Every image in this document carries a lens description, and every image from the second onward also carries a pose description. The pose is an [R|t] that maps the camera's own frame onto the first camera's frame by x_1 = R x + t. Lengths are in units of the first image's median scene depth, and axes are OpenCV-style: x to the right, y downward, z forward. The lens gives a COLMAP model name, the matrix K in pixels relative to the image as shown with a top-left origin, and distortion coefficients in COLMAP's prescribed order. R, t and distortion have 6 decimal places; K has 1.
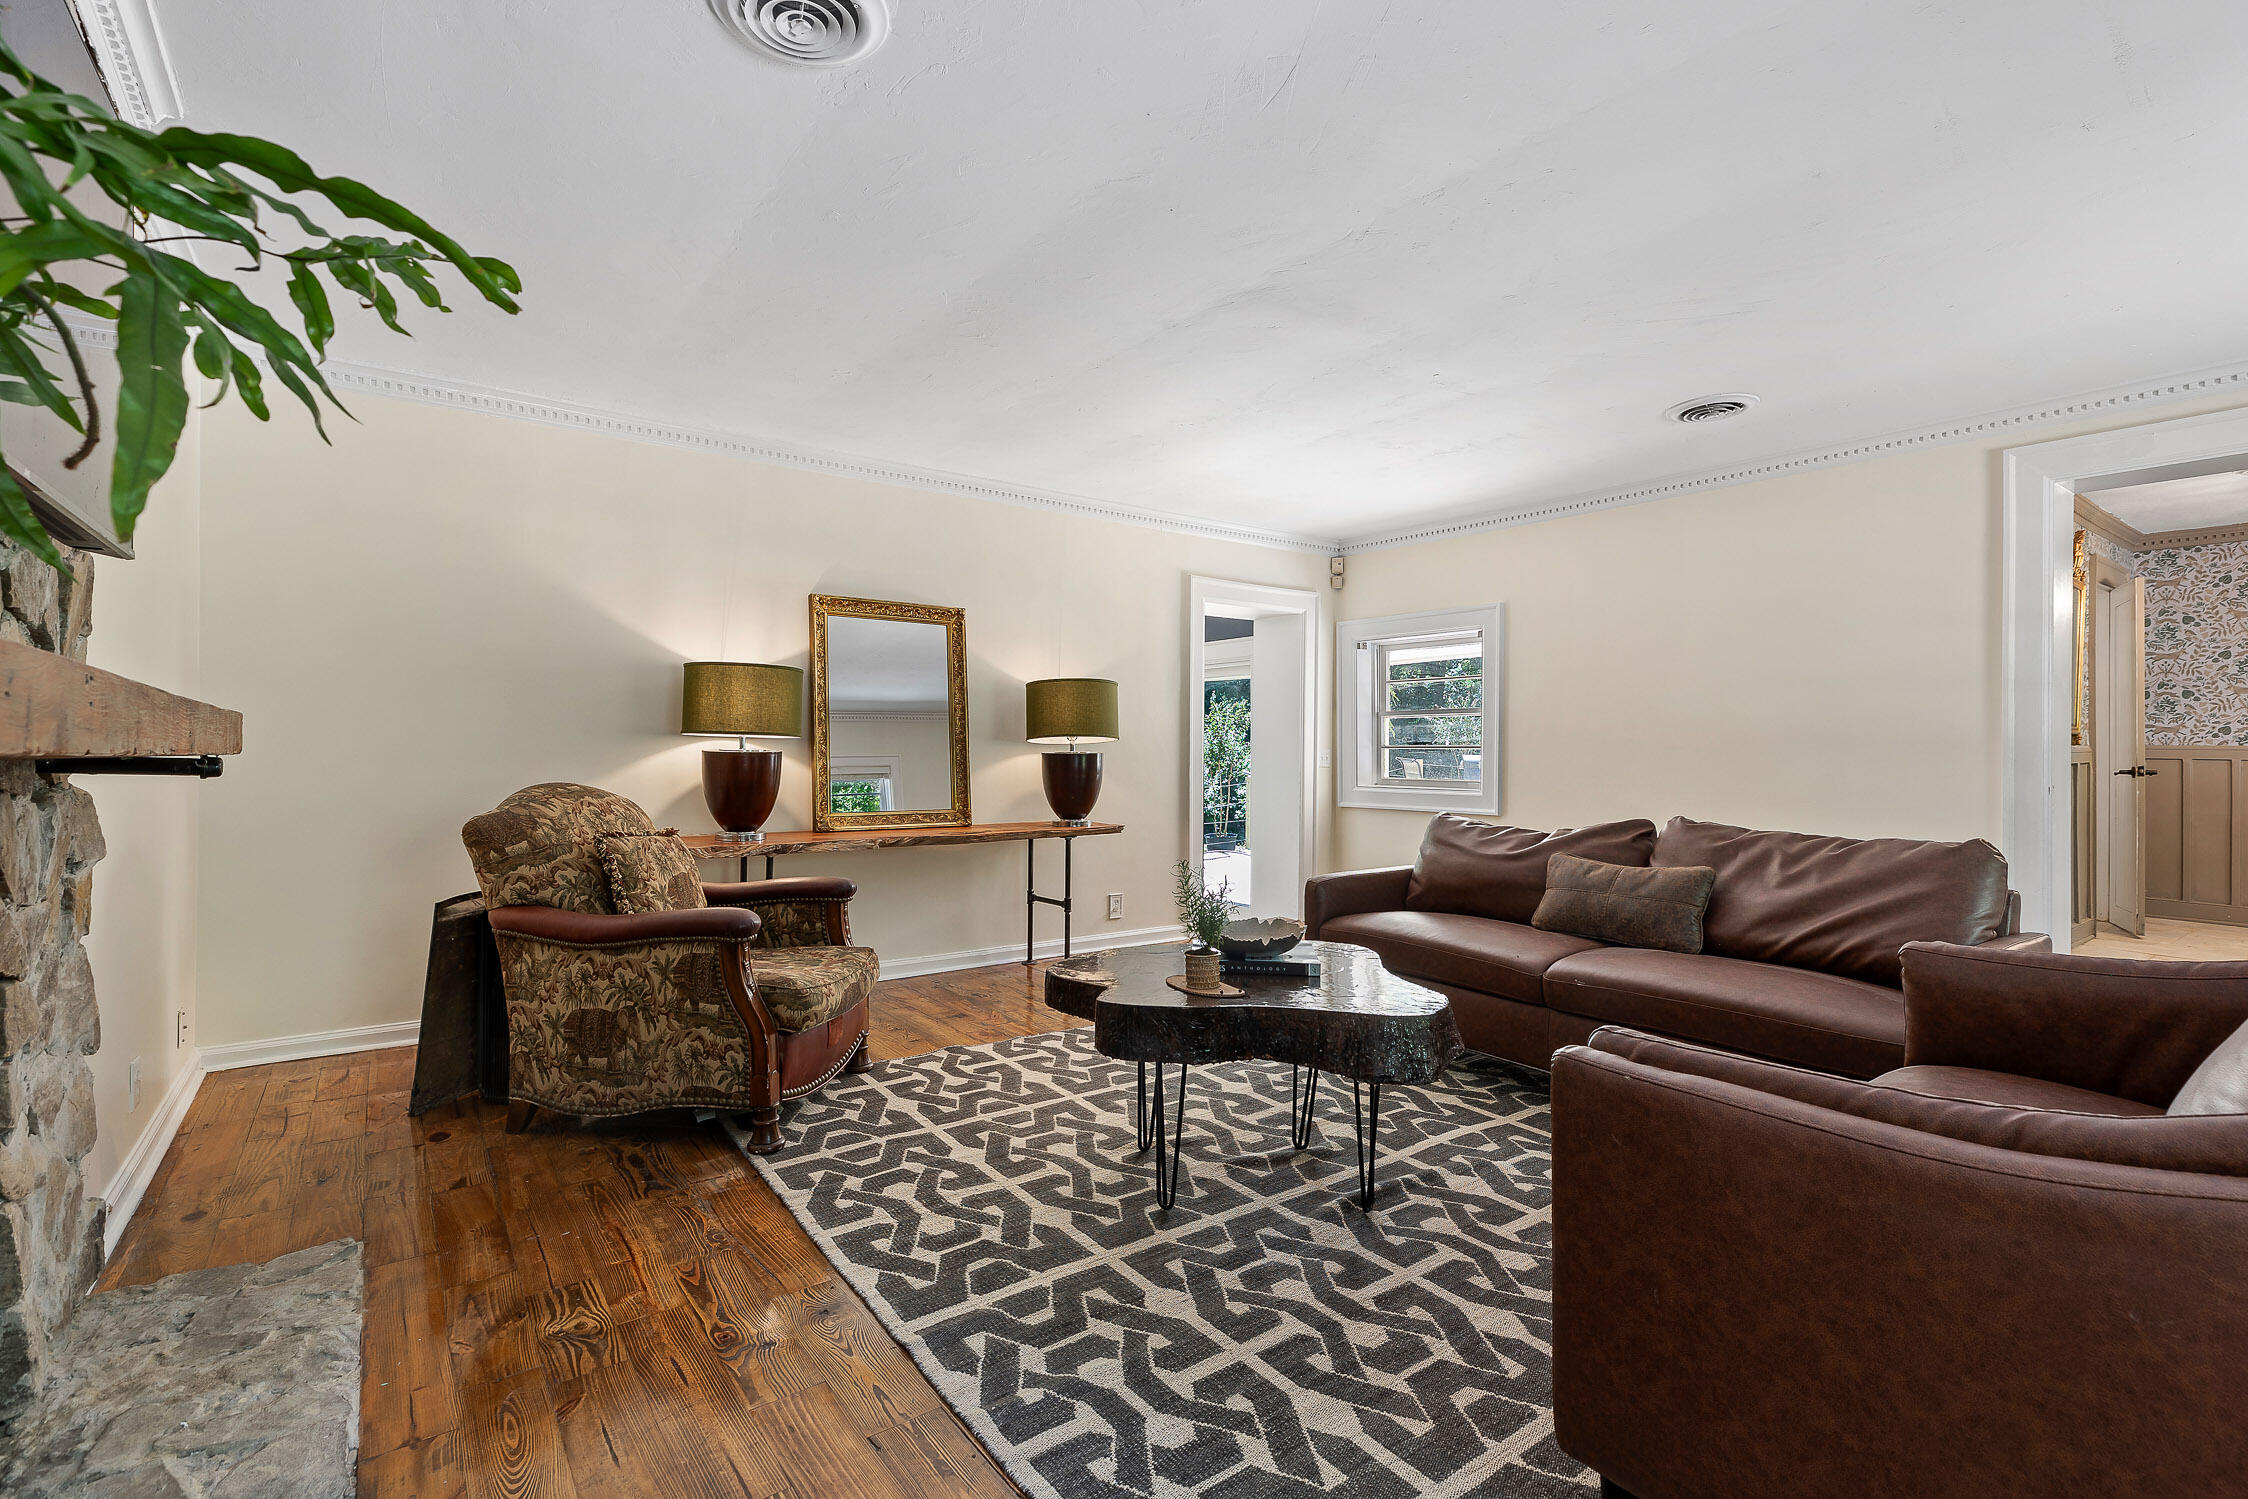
lens RADIAL K [[1021.0, 0, 1127.4], [0, 1021.0, 745.6], [0, 0, 1]] dist [0.006828, -0.001786]
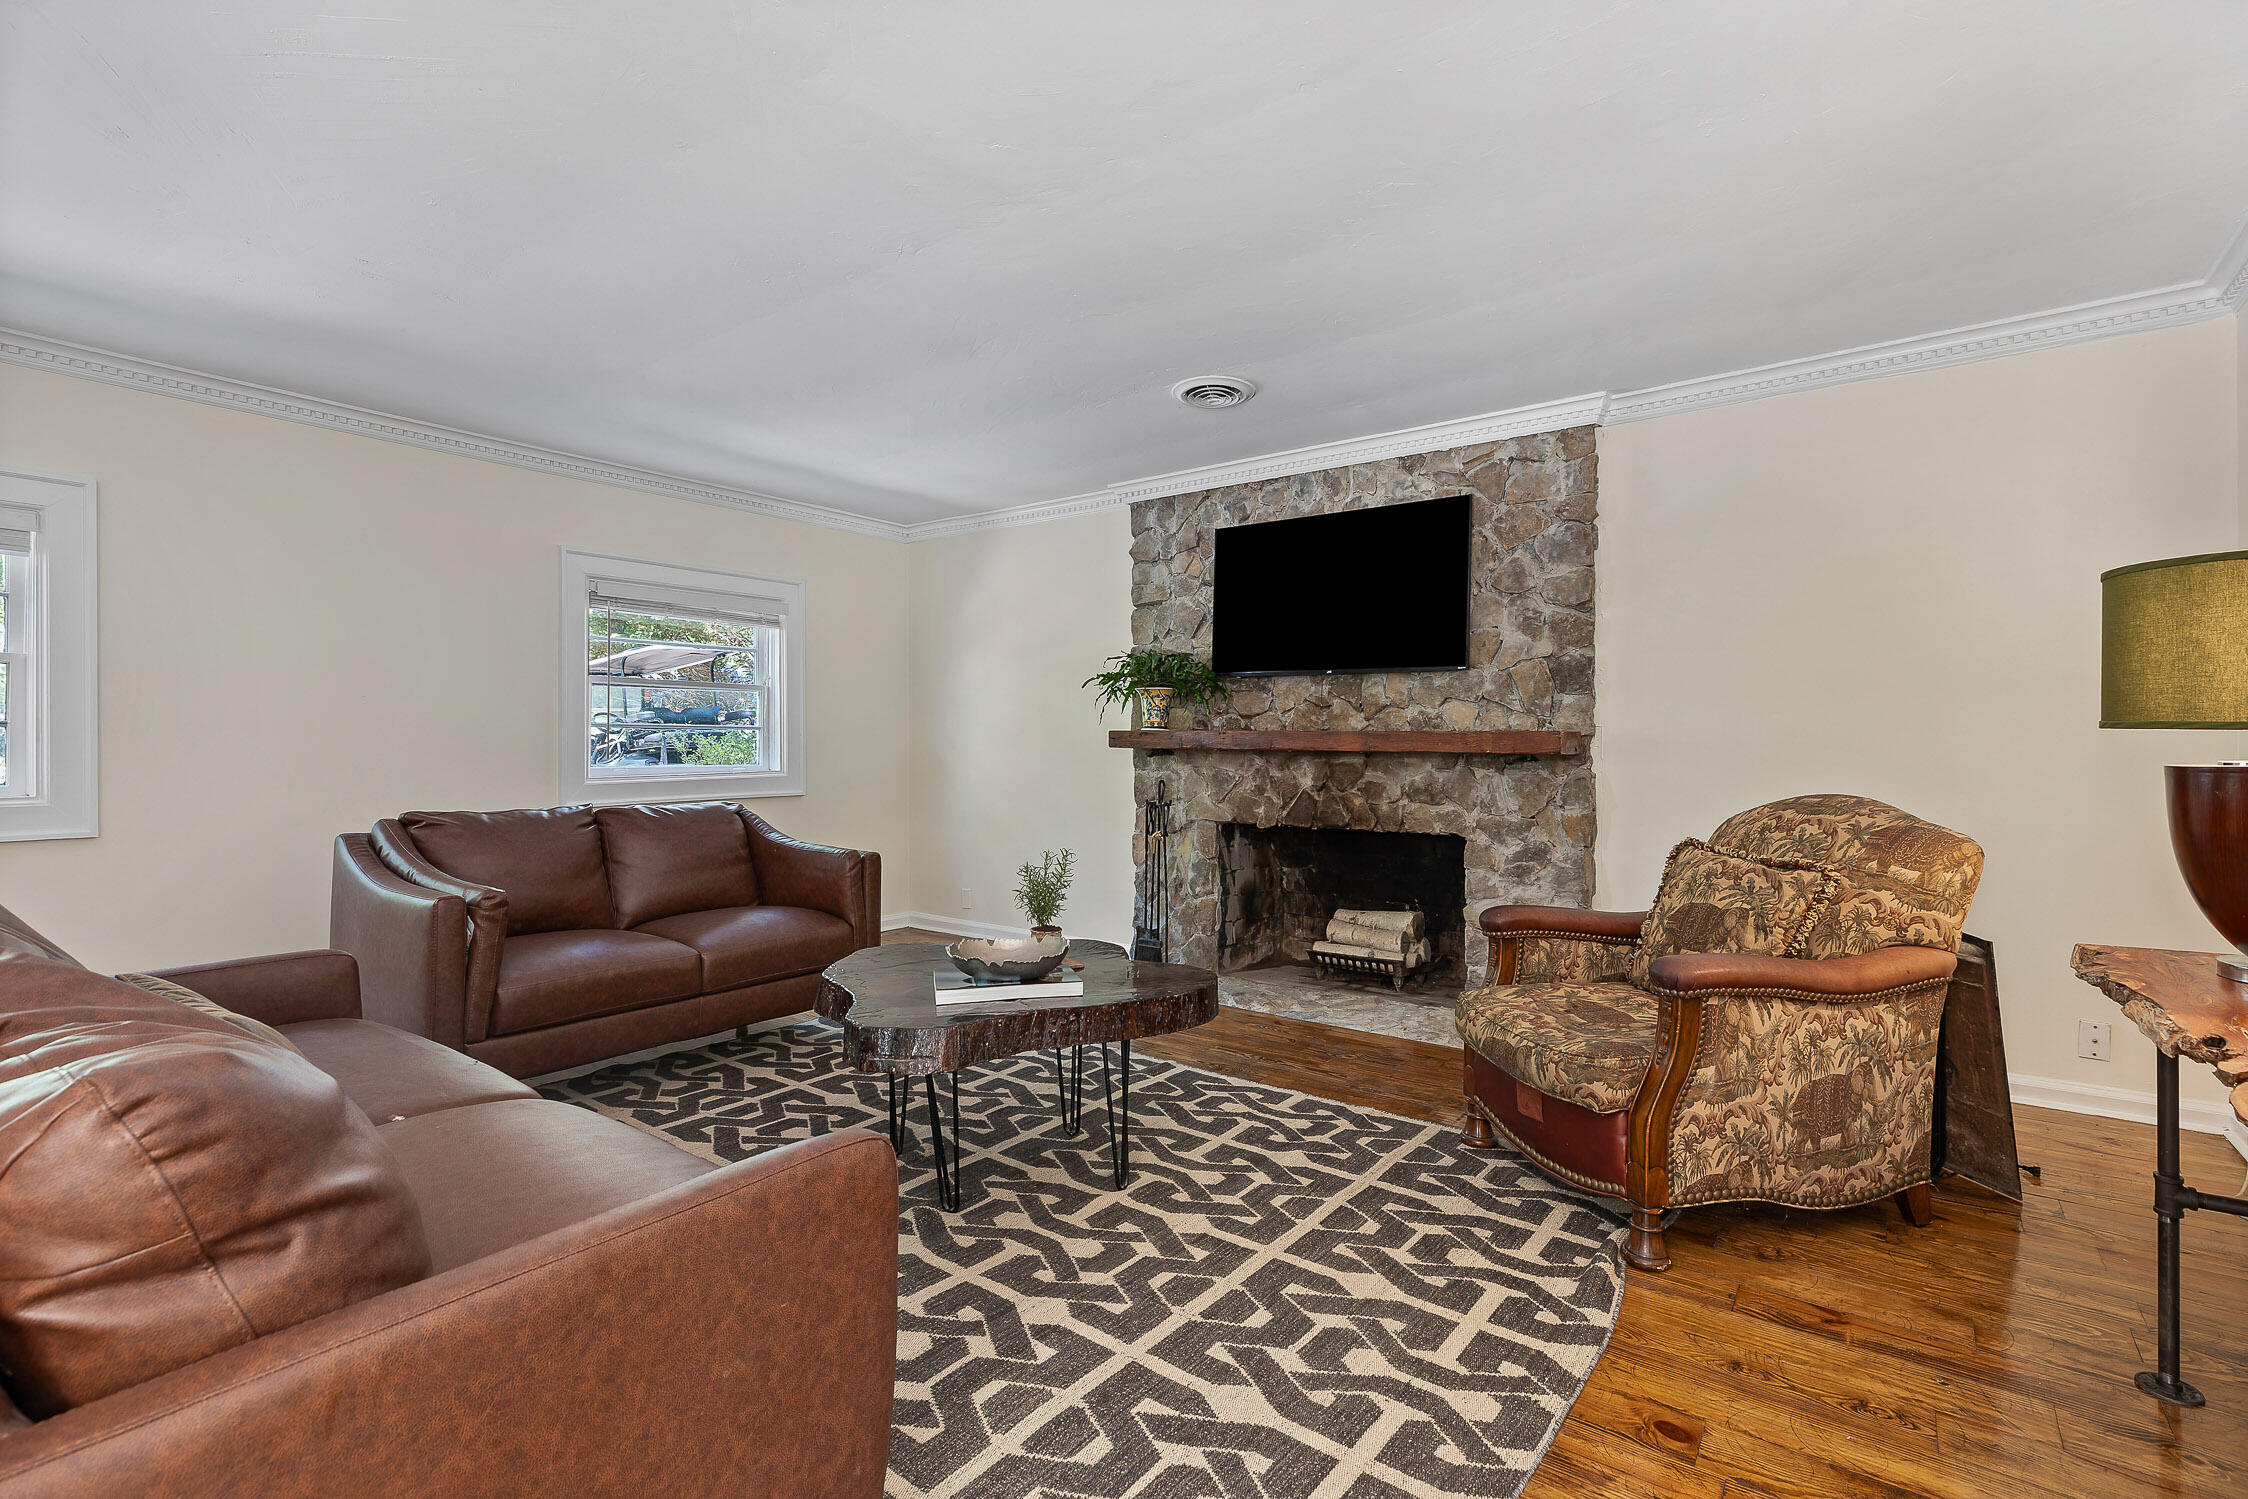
lens RADIAL K [[1021.0, 0, 1122.3], [0, 1021.0, 740.8], [0, 0, 1]] dist [0.006828, -0.001786]
pose [[-0.959156, -0.008131, -0.282762, 0.174810], [-0.006850, 0.999961, -0.005522, 0.001442], [0.282796, -0.003359, -0.959174, 1.181128]]
